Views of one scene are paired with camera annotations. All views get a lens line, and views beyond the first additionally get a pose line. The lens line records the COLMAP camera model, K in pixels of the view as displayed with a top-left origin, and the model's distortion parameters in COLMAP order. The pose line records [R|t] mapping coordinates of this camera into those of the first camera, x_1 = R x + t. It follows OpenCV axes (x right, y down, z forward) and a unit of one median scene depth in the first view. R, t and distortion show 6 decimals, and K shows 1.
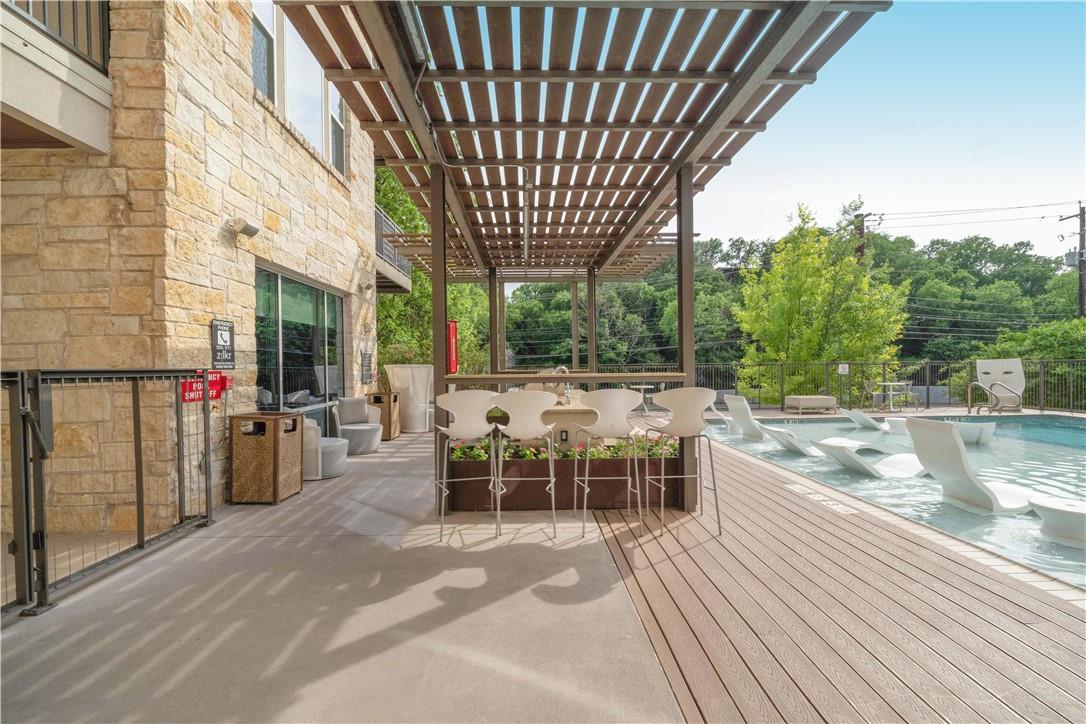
lens RADIAL K [[444.4, 0, 539.6], [0, 444.4, 365.9], [0, 0, 1]] dist [-0.001488, 0.000230]
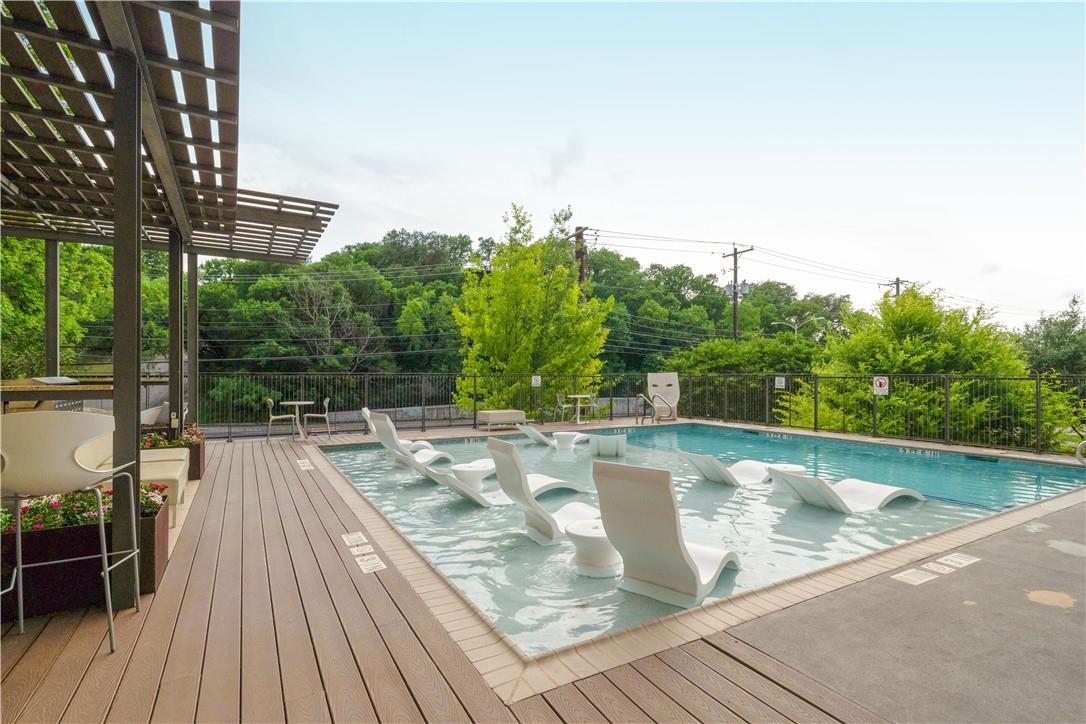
lens RADIAL K [[523.5, 0, 538.3], [0, 523.5, 355.1], [0, 0, 1]] dist [0.017610, 0.000540]
pose [[0.879410, 0.031365, 0.475030, 0.136303], [-0.012131, 0.998980, -0.043503, 0.000880], [-0.475910, 0.032494, 0.878894, 0.020691]]
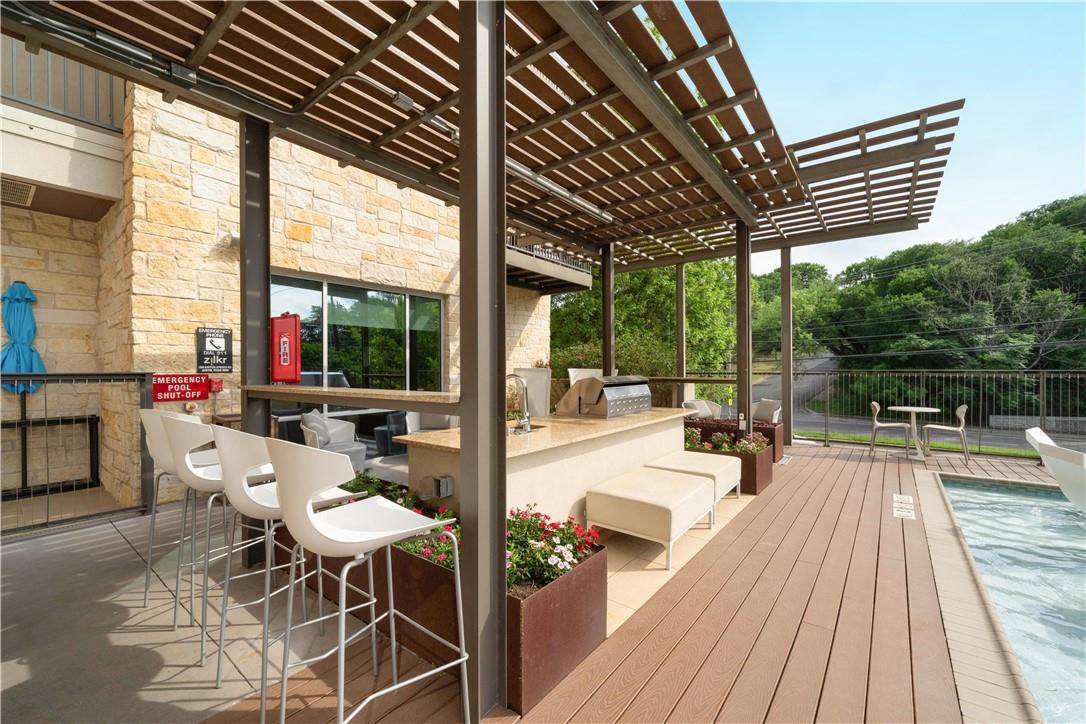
lens RADIAL K [[444.4, 0, 538.7], [0, 444.4, 366.5], [0, 0, 1]] dist [-0.001488, 0.000230]
pose [[0.770873, 0.008788, -0.636928, 0.189759], [-0.009308, 0.999953, 0.002531, -0.005553], [0.636921, 0.003977, 0.770919, 0.206345]]
